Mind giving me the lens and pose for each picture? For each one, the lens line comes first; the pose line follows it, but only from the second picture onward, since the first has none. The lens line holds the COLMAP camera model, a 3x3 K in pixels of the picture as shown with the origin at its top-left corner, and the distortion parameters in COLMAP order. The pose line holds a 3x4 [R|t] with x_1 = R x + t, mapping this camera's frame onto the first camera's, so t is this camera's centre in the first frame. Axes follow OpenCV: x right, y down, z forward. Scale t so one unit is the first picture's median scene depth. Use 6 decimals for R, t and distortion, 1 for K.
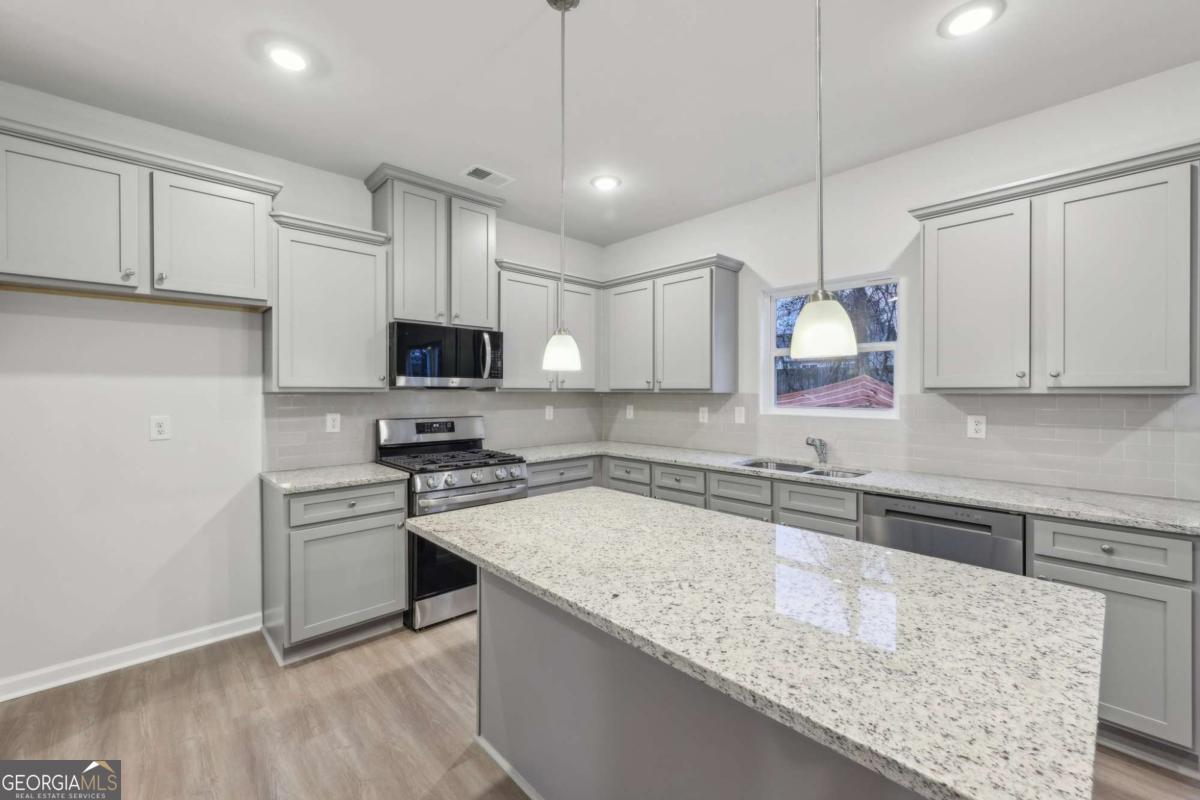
lens RADIAL K [[496.4, 0, 599.0], [0, 496.4, 389.4], [0, 0, 1]] dist [0.001506, 0.000788]
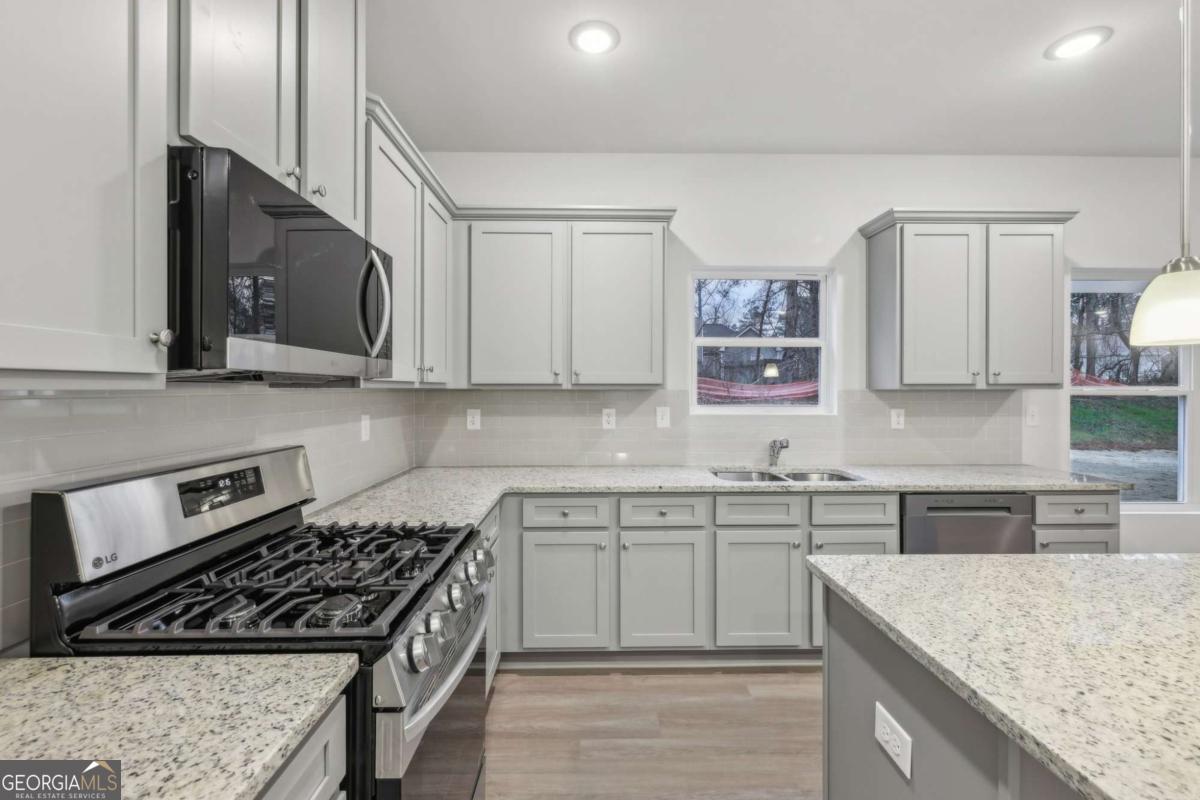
lens RADIAL K [[511.4, 0, 602.7], [0, 511.4, 388.7], [0, 0, 1]] dist [0.001994, -0.000993]
pose [[0.673950, -0.001472, 0.738776, -0.502110], [-0.002177, 0.999990, 0.003978, 0.003210], [-0.738774, -0.004289, 0.673939, 0.658511]]
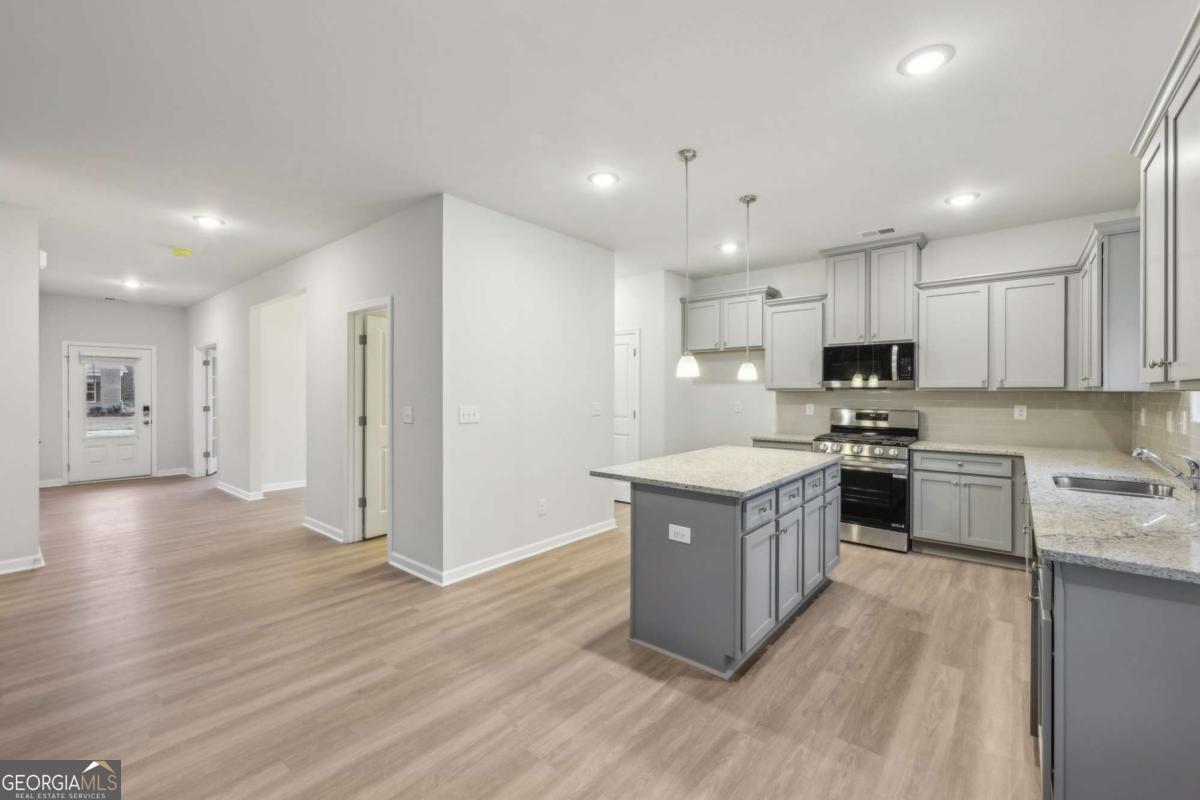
lens RADIAL K [[496.4, 0, 601.2], [0, 496.4, 390.7], [0, 0, 1]] dist [0.001506, 0.000788]
pose [[0.125583, -0.000627, -0.992083, 1.151765], [0.002160, 0.999998, -0.000358, 0.004291], [0.992081, -0.002098, 0.125584, 0.084858]]
